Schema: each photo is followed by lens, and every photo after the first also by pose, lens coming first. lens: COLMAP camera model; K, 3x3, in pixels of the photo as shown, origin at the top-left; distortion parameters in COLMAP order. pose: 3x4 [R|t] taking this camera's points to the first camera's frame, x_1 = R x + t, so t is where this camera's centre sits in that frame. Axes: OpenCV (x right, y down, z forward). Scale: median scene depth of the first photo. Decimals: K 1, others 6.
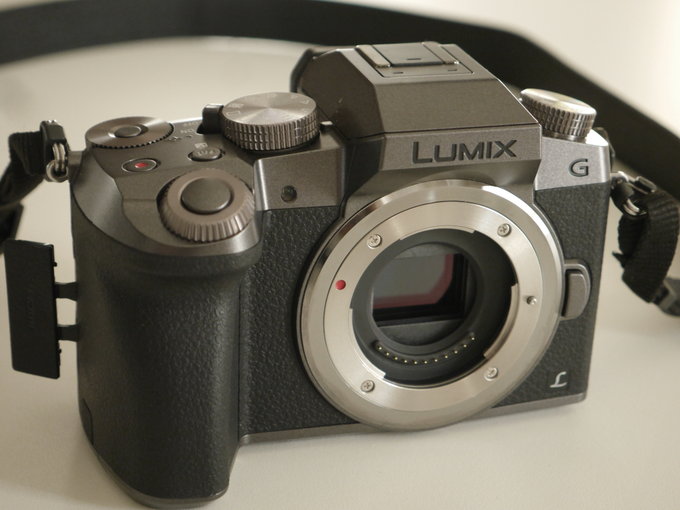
lens RADIAL K [[1511.8, 0, 340.3], [0, 1511.8, 254.2], [0, 0, 1]] dist [-0.298942, 0.000000]
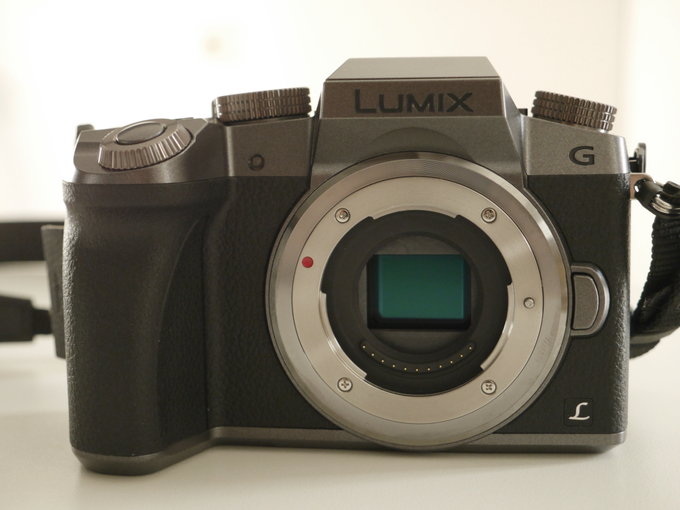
lens RADIAL K [[1169.8, 0, 339.0], [0, 1169.8, 256.2], [0, 0, 1]] dist [-0.287414, 0.000000]
pose [[0.914688, 0.008759, -0.404065, 0.309323], [-0.117450, 0.962379, -0.245013, 0.190455], [0.386718, 0.271568, 0.881306, 0.348440]]
